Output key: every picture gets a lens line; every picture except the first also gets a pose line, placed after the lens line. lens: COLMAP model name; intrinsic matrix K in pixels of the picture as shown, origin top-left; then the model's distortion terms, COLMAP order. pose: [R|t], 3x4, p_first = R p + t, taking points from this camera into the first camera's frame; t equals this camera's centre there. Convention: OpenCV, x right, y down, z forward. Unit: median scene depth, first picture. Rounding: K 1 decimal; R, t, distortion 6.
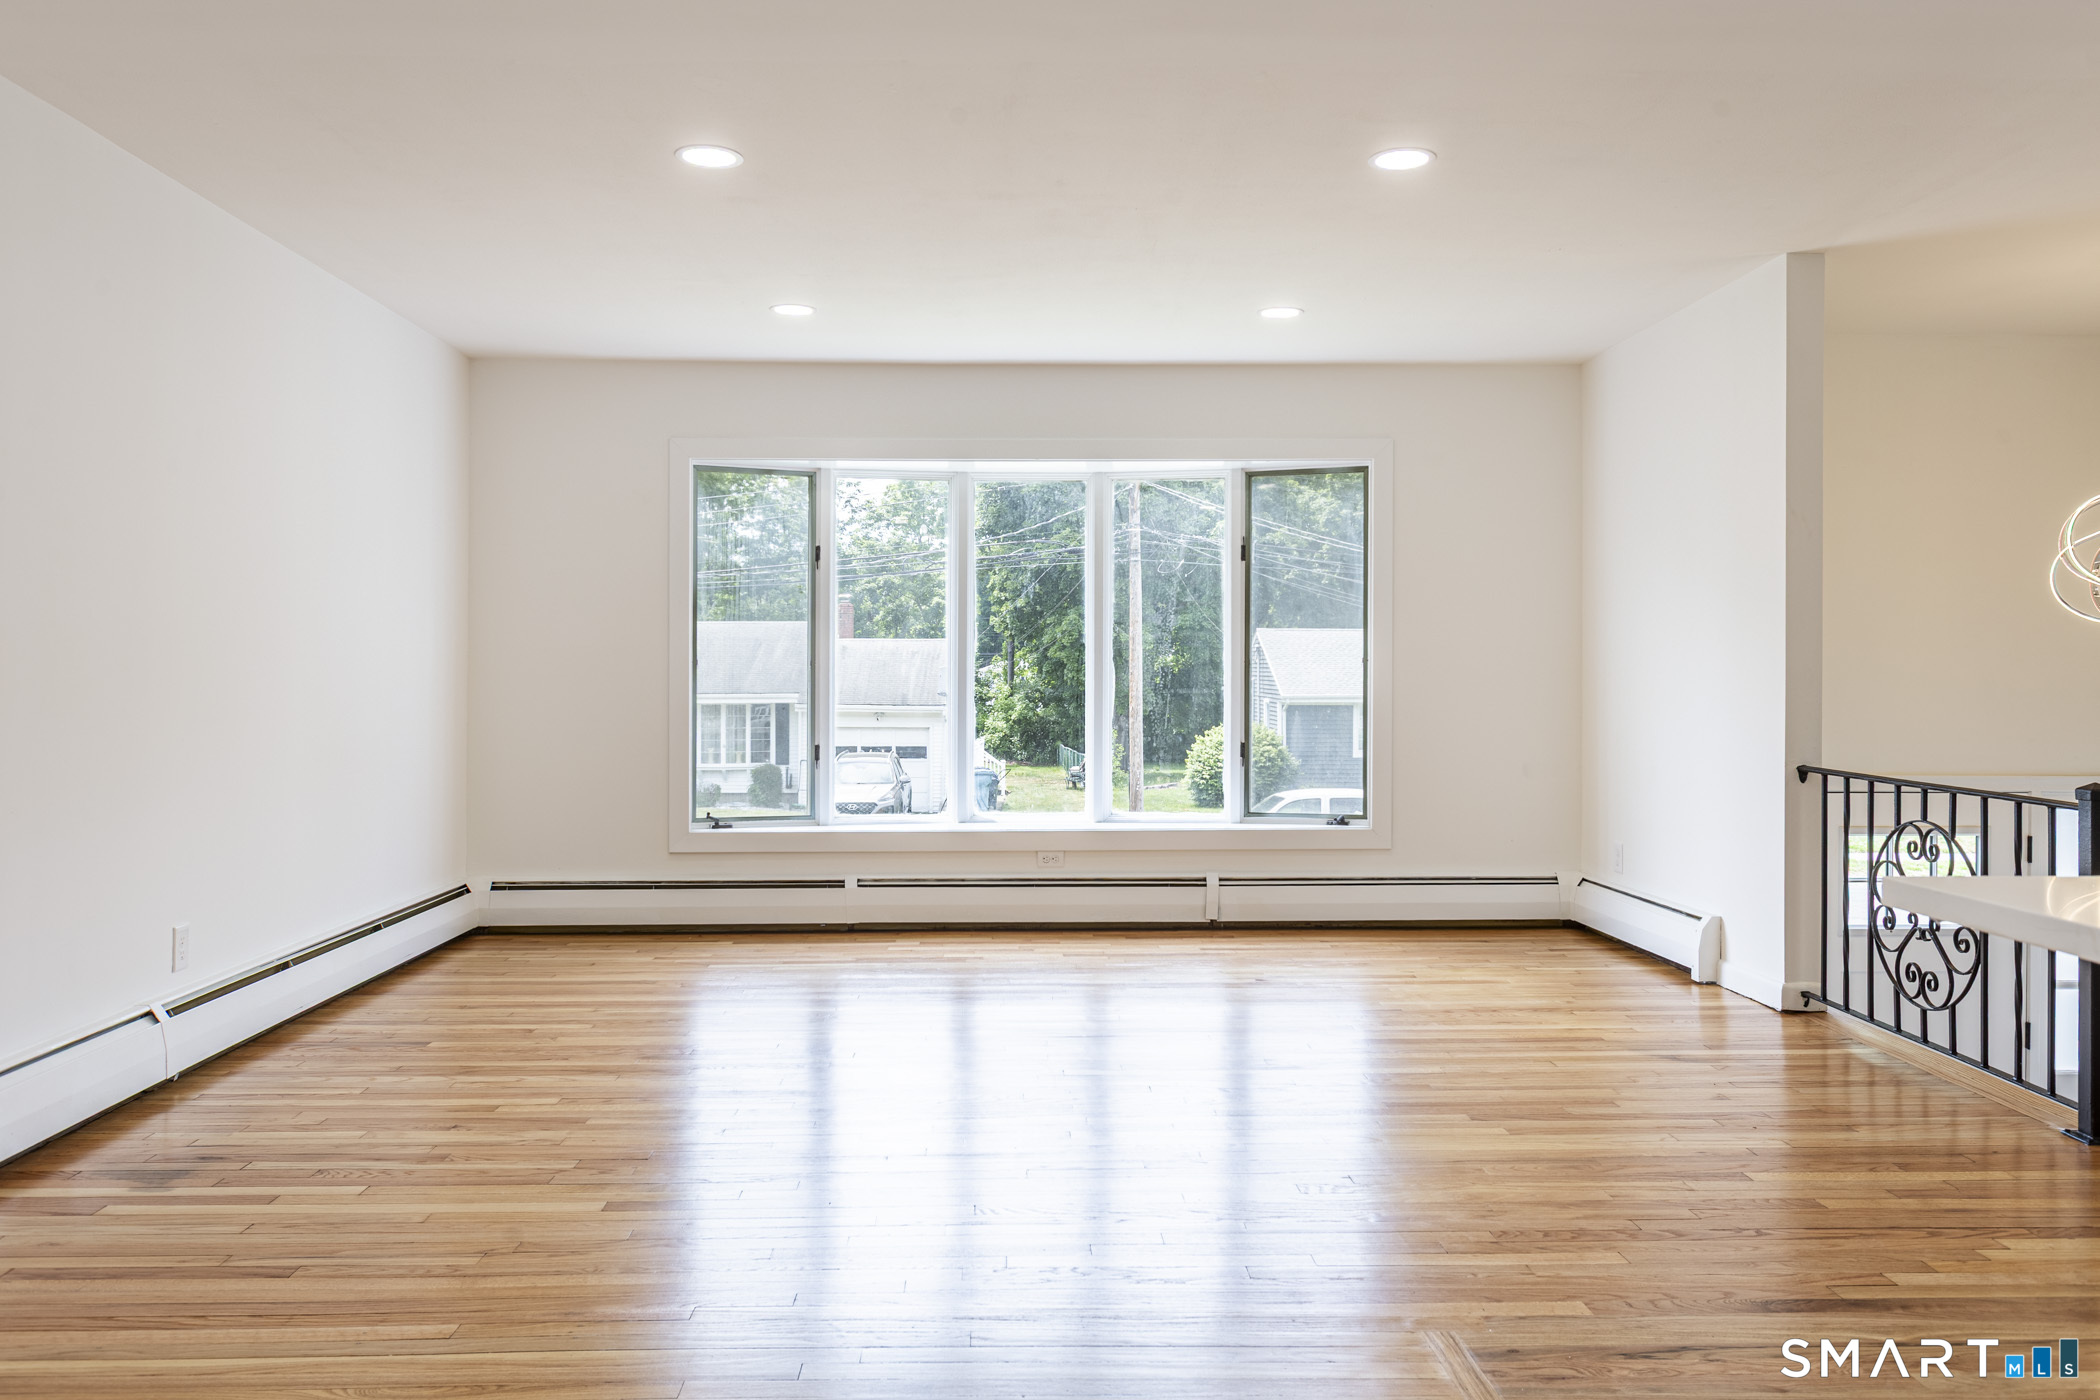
lens RADIAL K [[1601.1, 0, 1050.0], [0, 1601.1, 700.0], [0, 0, 1]] dist [-0.001036, 0.001701]
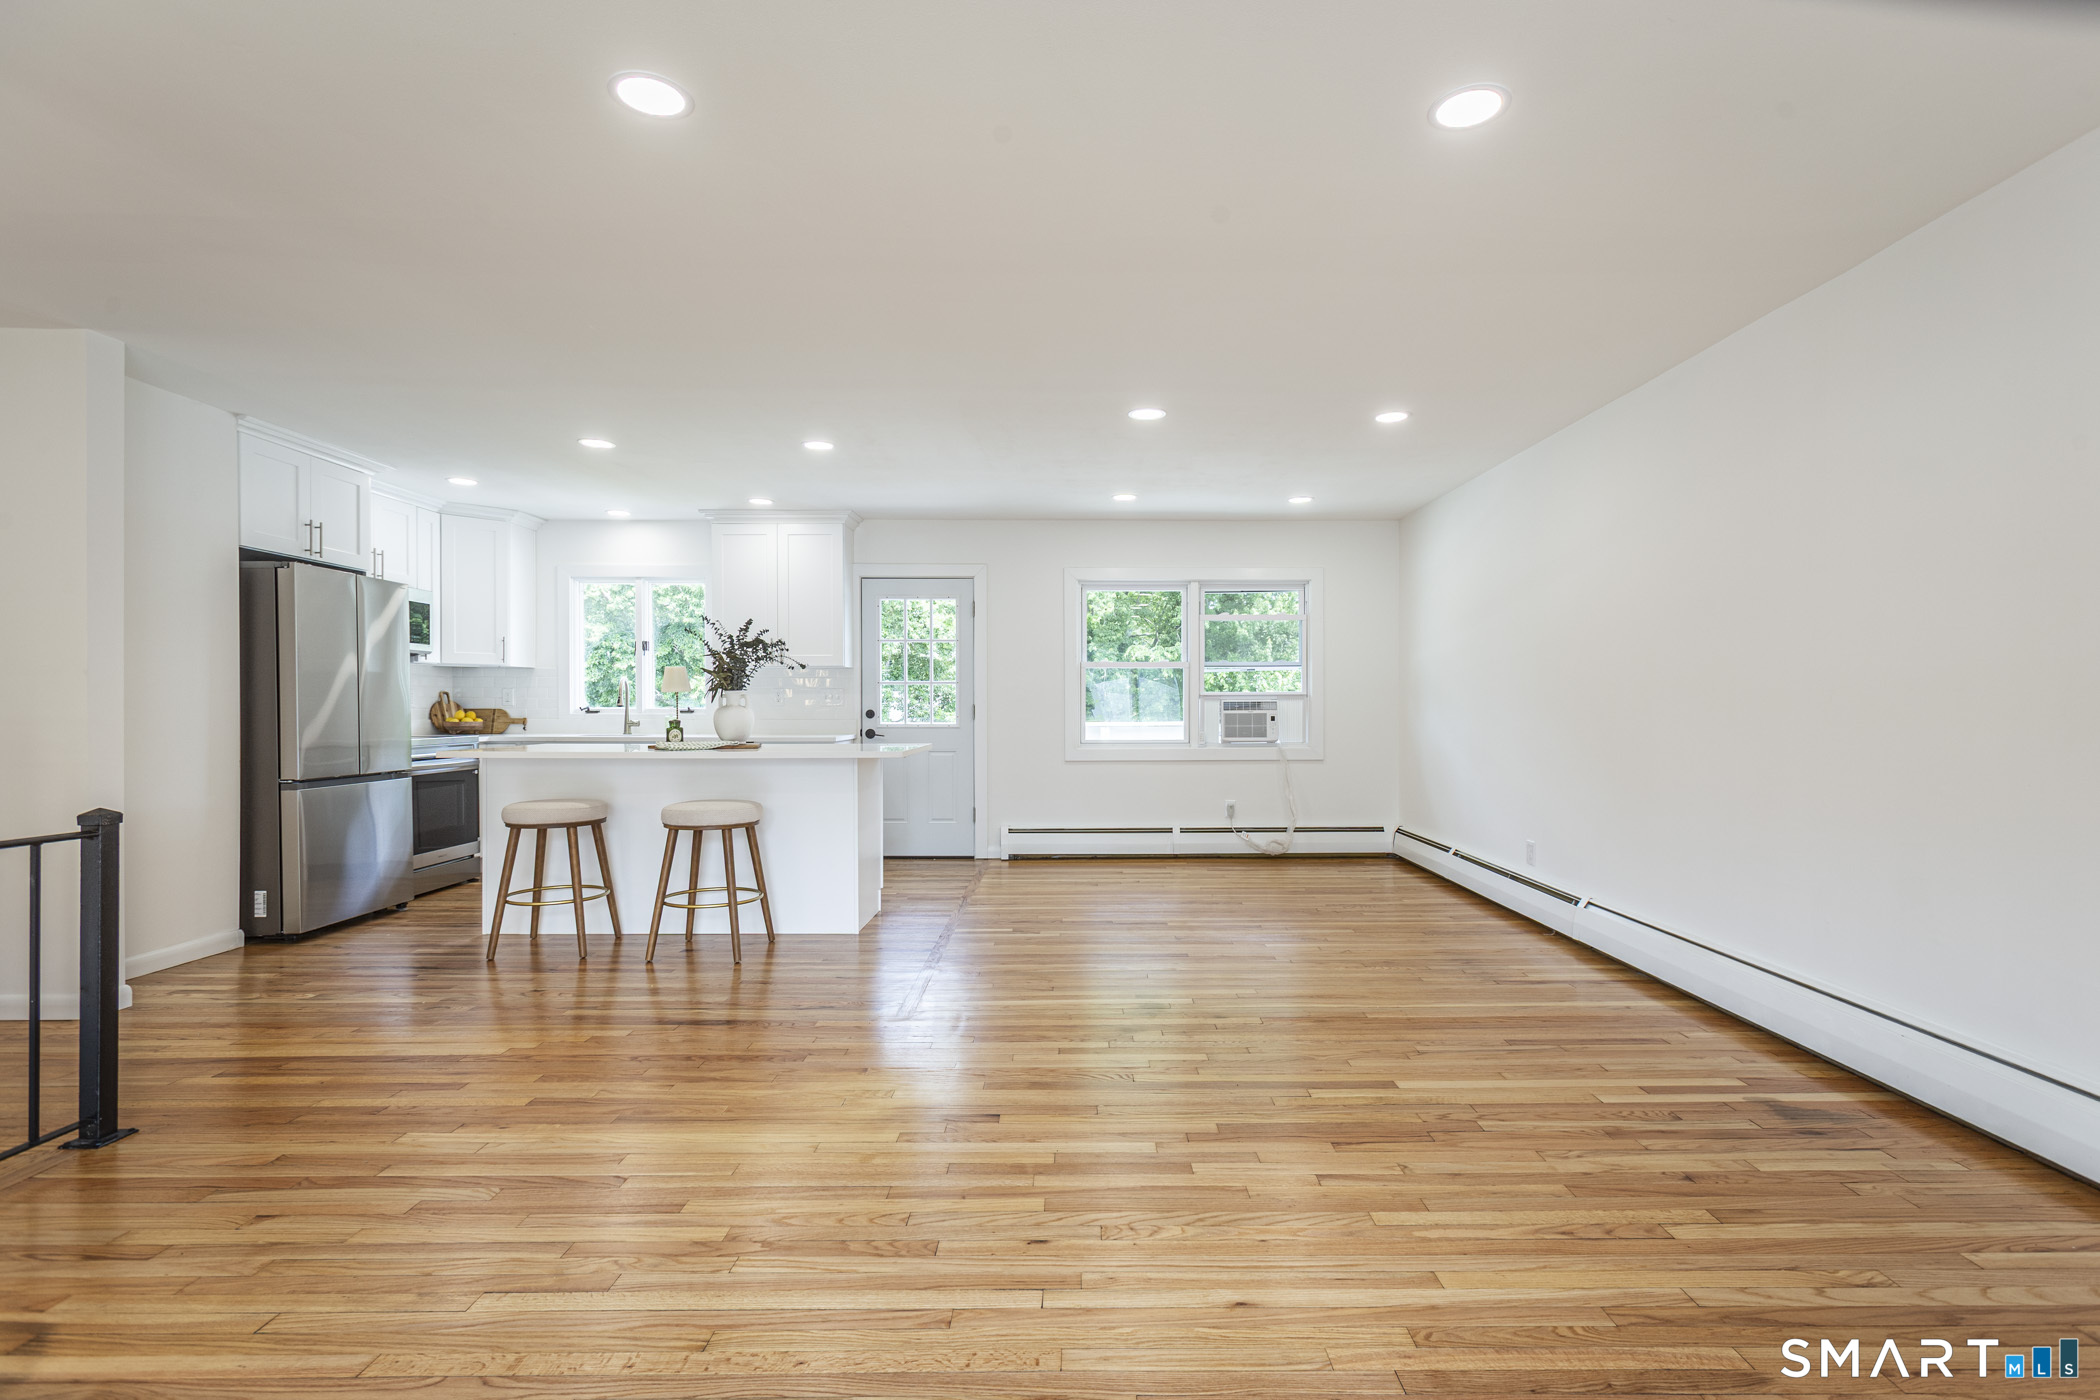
lens RADIAL K [[953.0, 0, 1090.1], [0, 953.0, 705.3], [0, 0, 1]] dist [0.001872, 0.000546]
pose [[-0.999736, -0.000554, 0.022968, -0.025709], [-0.000115, 0.999817, 0.019124, -0.031392], [-0.022974, 0.019116, -0.999553, 1.686501]]
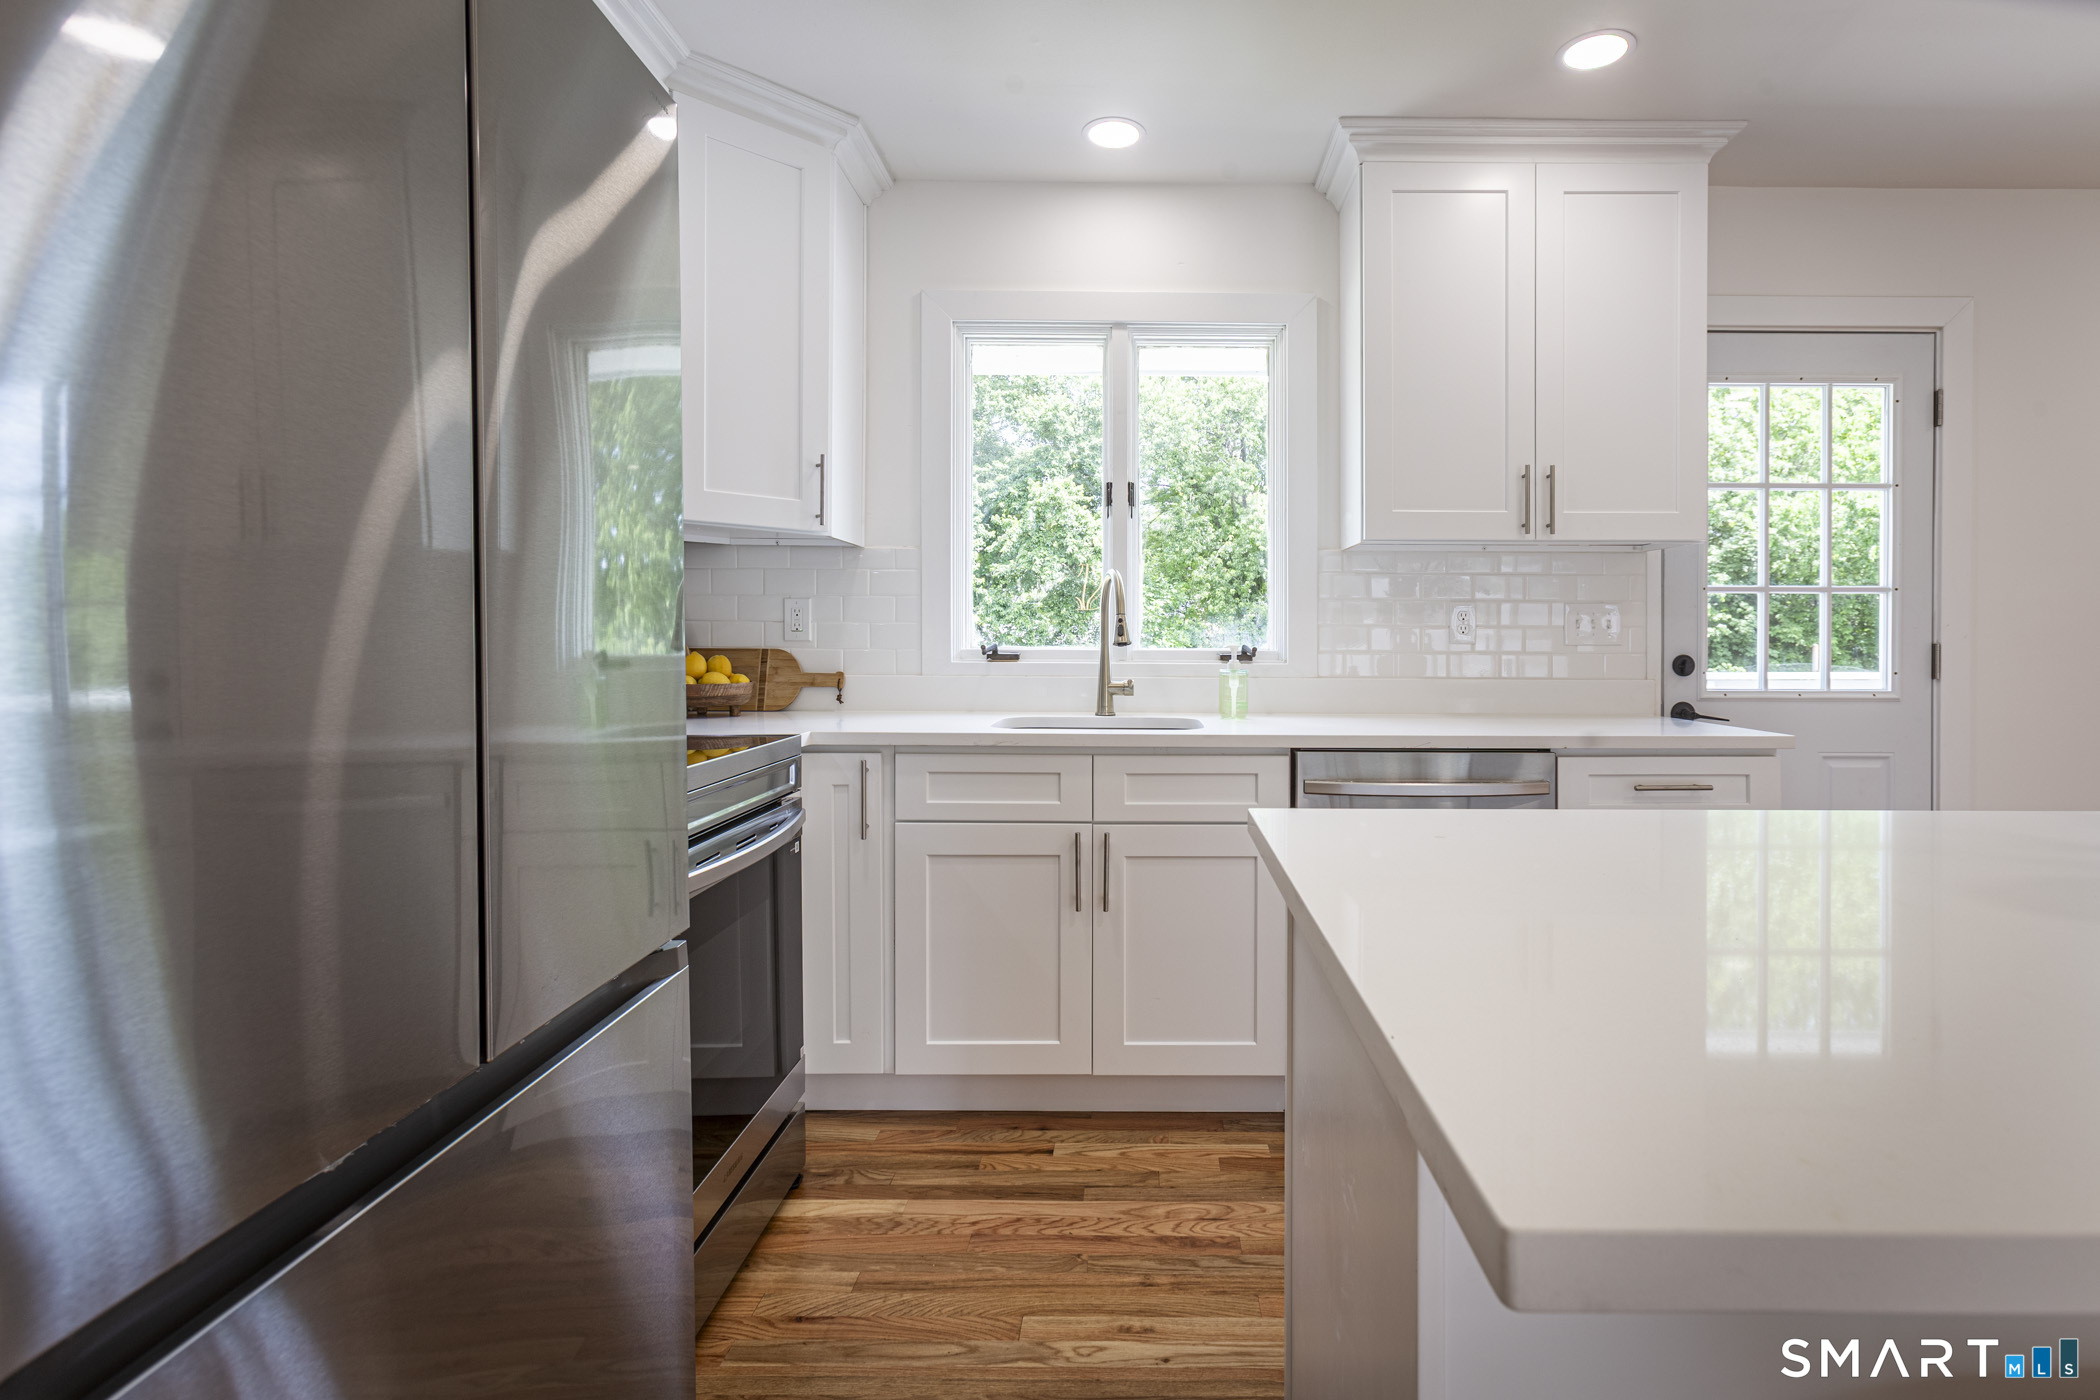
lens RADIAL K [[976.4, 0, 1140.4], [0, 976.4, 638.3], [0, 0, 1]] dist [-0.000200, 0.000097]
pose [[-0.999572, -0.004909, 0.028851, 0.918492], [-0.004398, 0.999833, 0.017724, -0.010686], [-0.028933, 0.017590, -0.999427, 0.540549]]
